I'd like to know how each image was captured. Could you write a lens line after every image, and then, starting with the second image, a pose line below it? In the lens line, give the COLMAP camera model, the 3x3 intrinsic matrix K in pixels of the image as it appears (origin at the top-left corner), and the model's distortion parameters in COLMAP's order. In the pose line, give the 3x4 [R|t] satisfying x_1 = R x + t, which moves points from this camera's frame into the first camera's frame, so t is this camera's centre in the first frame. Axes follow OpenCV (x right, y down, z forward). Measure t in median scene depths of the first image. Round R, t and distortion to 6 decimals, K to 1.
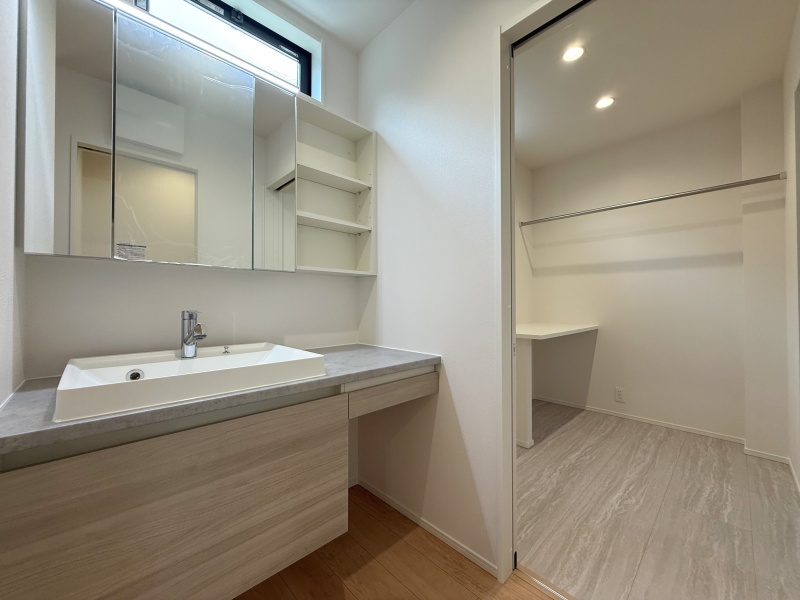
lens RADIAL K [[322.2, 0, 398.0], [0, 322.2, 299.3], [0, 0, 1]] dist [0.001597, 0.000071]
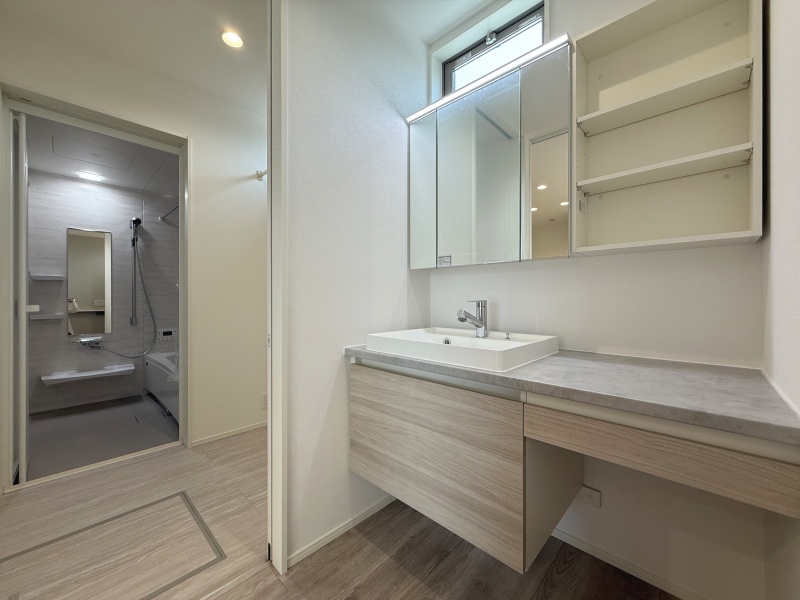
lens RADIAL K [[322.2, 0, 398.0], [0, 322.2, 299.3], [0, 0, 1]] dist [0.001597, 0.000071]
pose [[0.054268, 0.014253, -0.998425, 0.619260], [0.014000, 0.999789, 0.015034, 0.007442], [0.998428, -0.014794, 0.054057, 0.613552]]
